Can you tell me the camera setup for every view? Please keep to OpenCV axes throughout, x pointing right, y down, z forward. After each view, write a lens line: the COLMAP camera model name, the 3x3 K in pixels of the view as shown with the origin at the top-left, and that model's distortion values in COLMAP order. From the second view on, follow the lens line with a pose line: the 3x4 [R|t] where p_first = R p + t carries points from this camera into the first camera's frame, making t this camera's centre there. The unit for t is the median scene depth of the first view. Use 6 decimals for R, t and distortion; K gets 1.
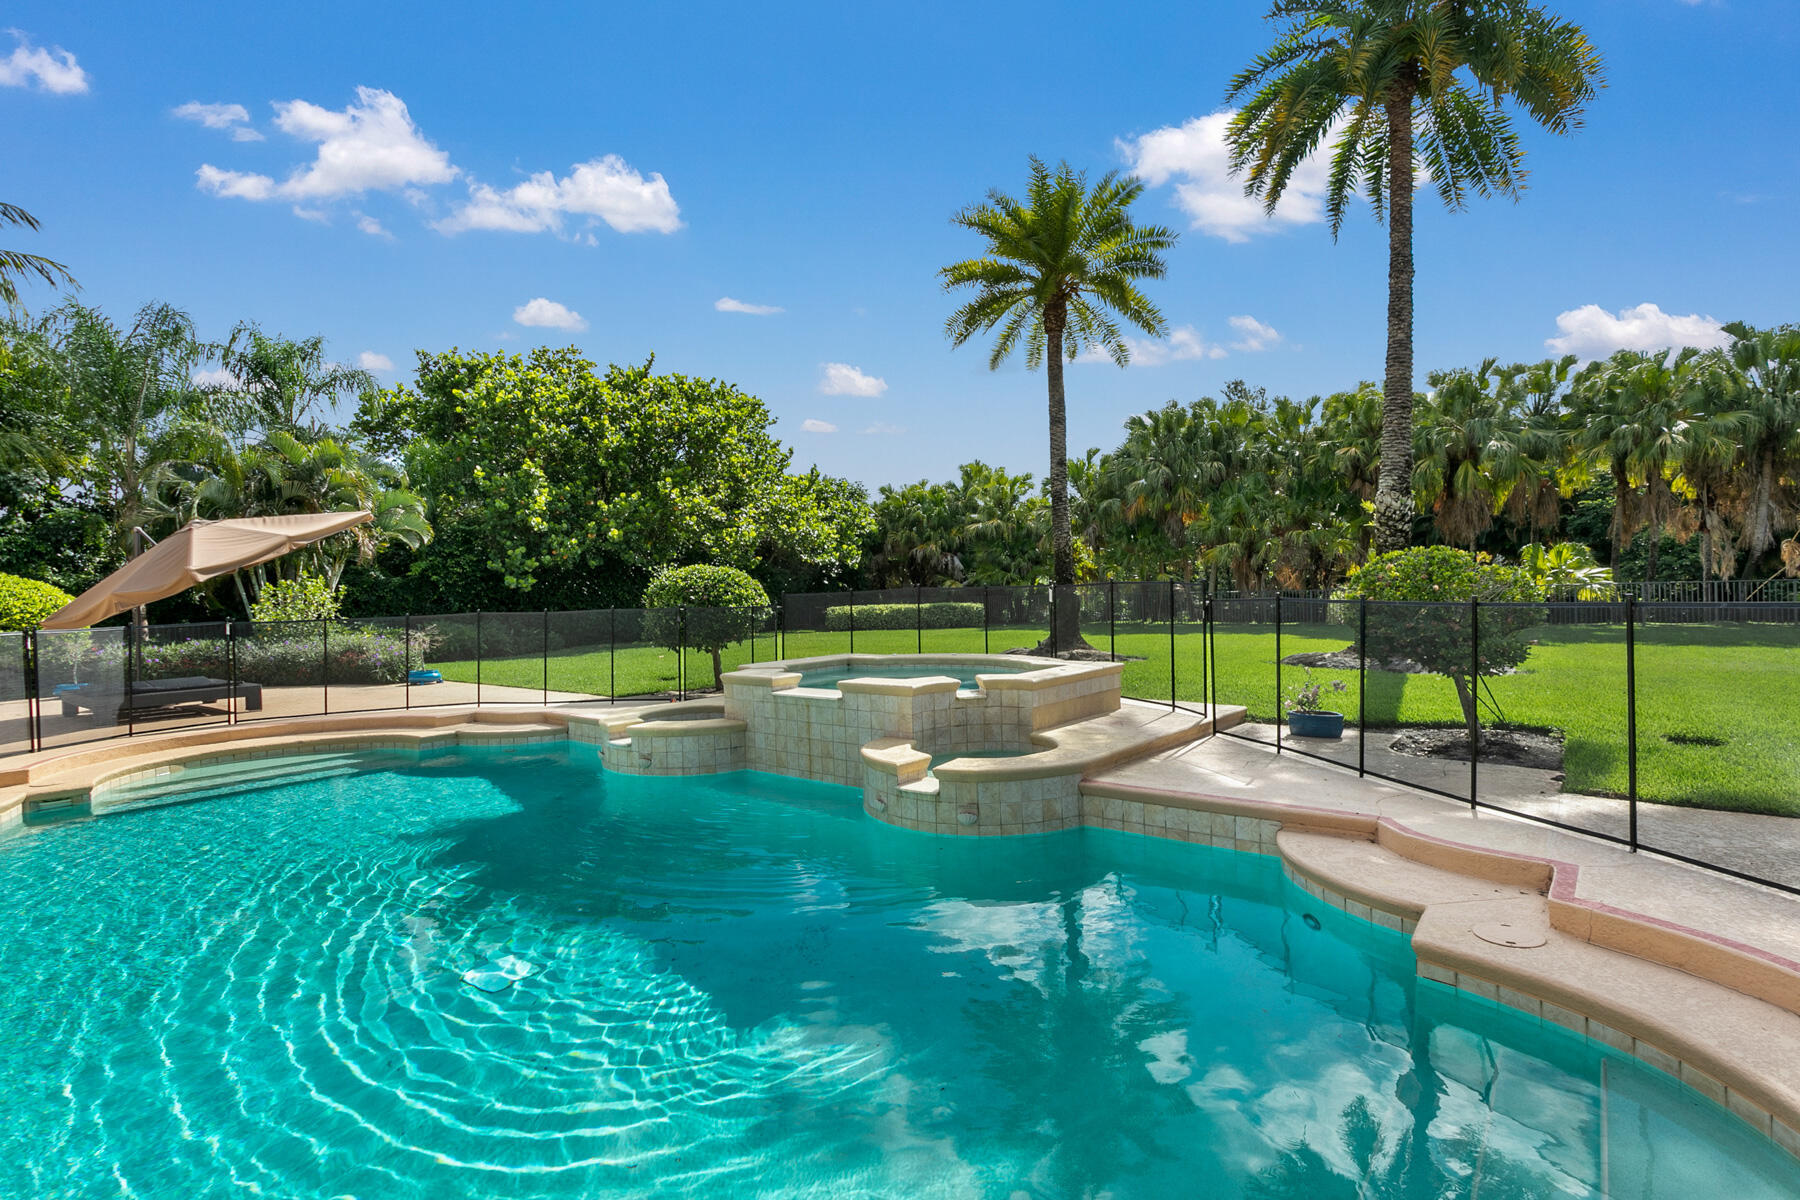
lens RADIAL K [[843.8, 0, 896.3], [0, 843.8, 591.0], [0, 0, 1]] dist [0.001780, 0.000876]
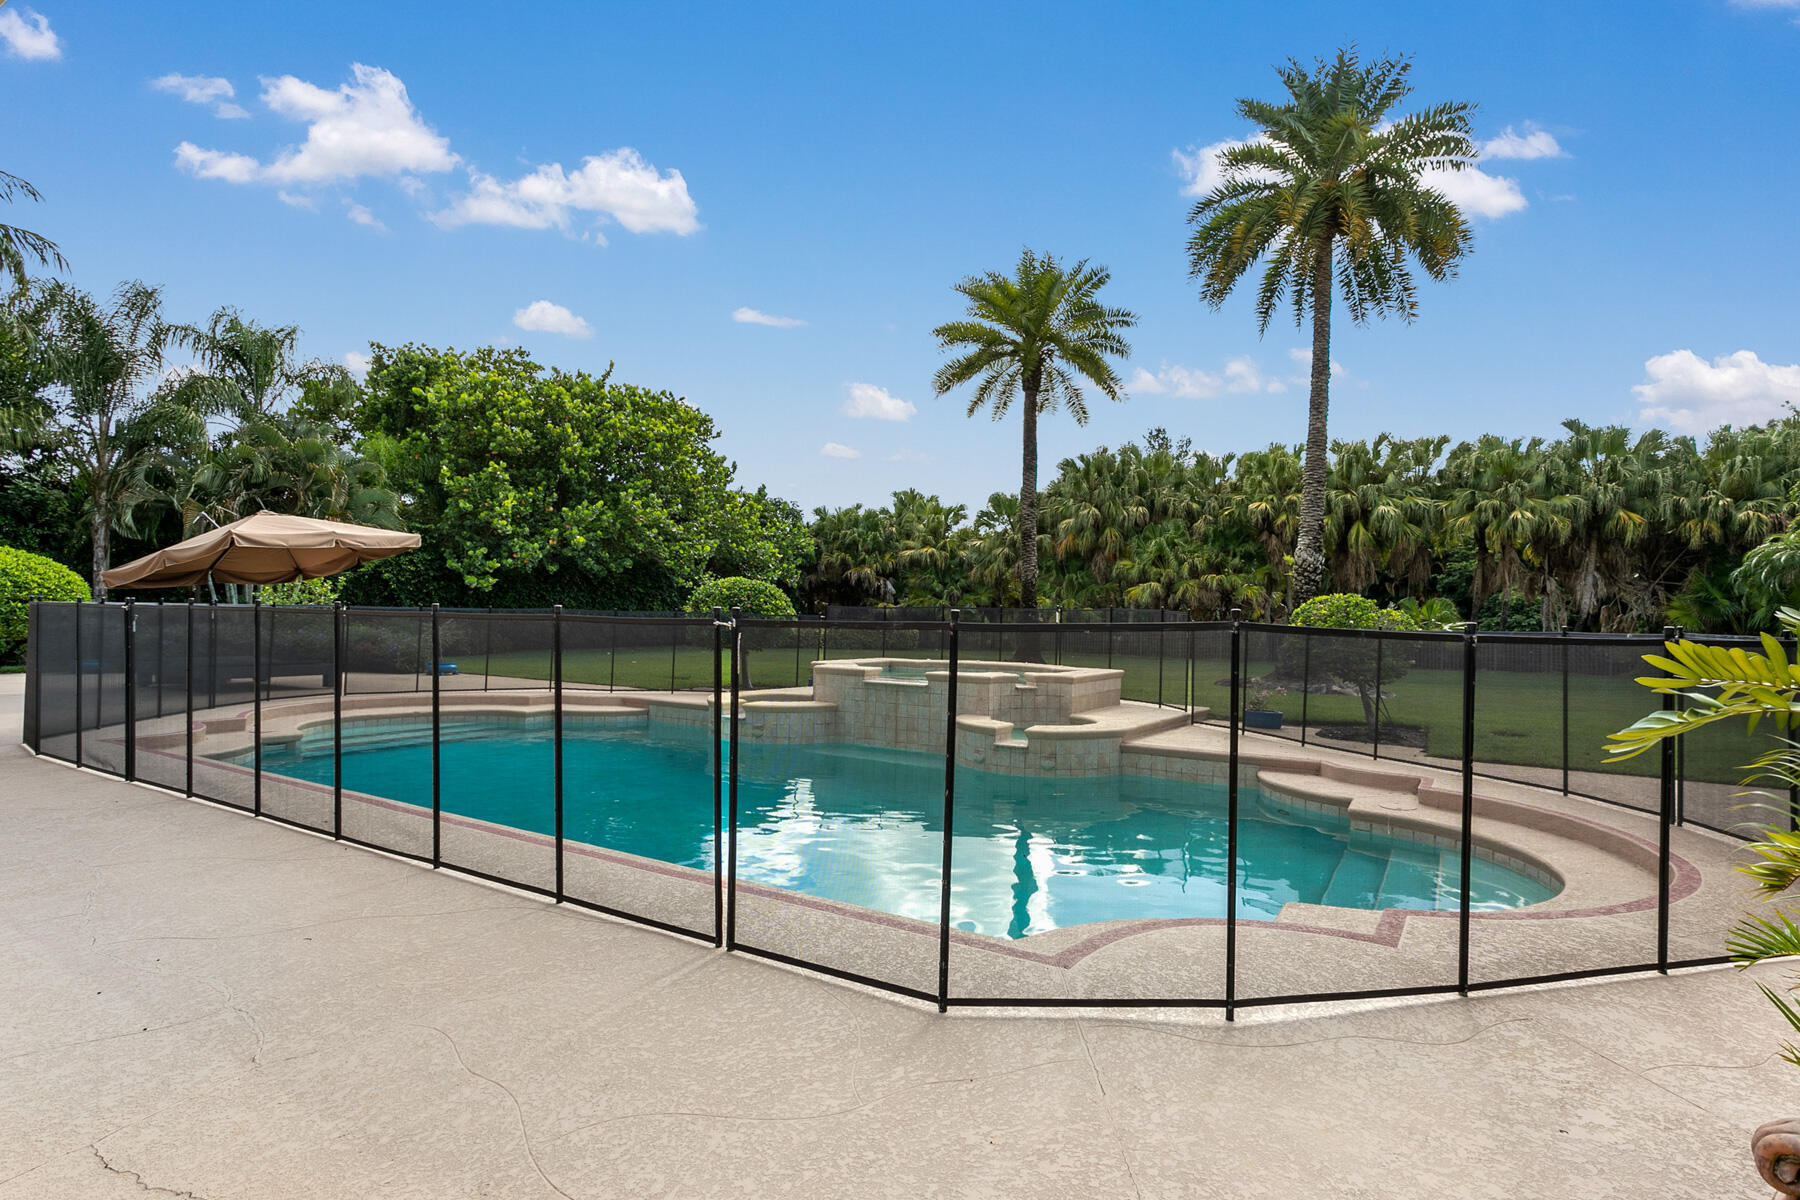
lens RADIAL K [[880.0, 0, 893.1], [0, 880.0, 588.2], [0, 0, 1]] dist [0.002373, 0.001454]
pose [[0.991869, 0.053194, 0.115617, -0.076487], [-0.049590, 0.998197, -0.033830, 0.006520], [-0.117208, 0.027821, 0.992718, -0.098581]]
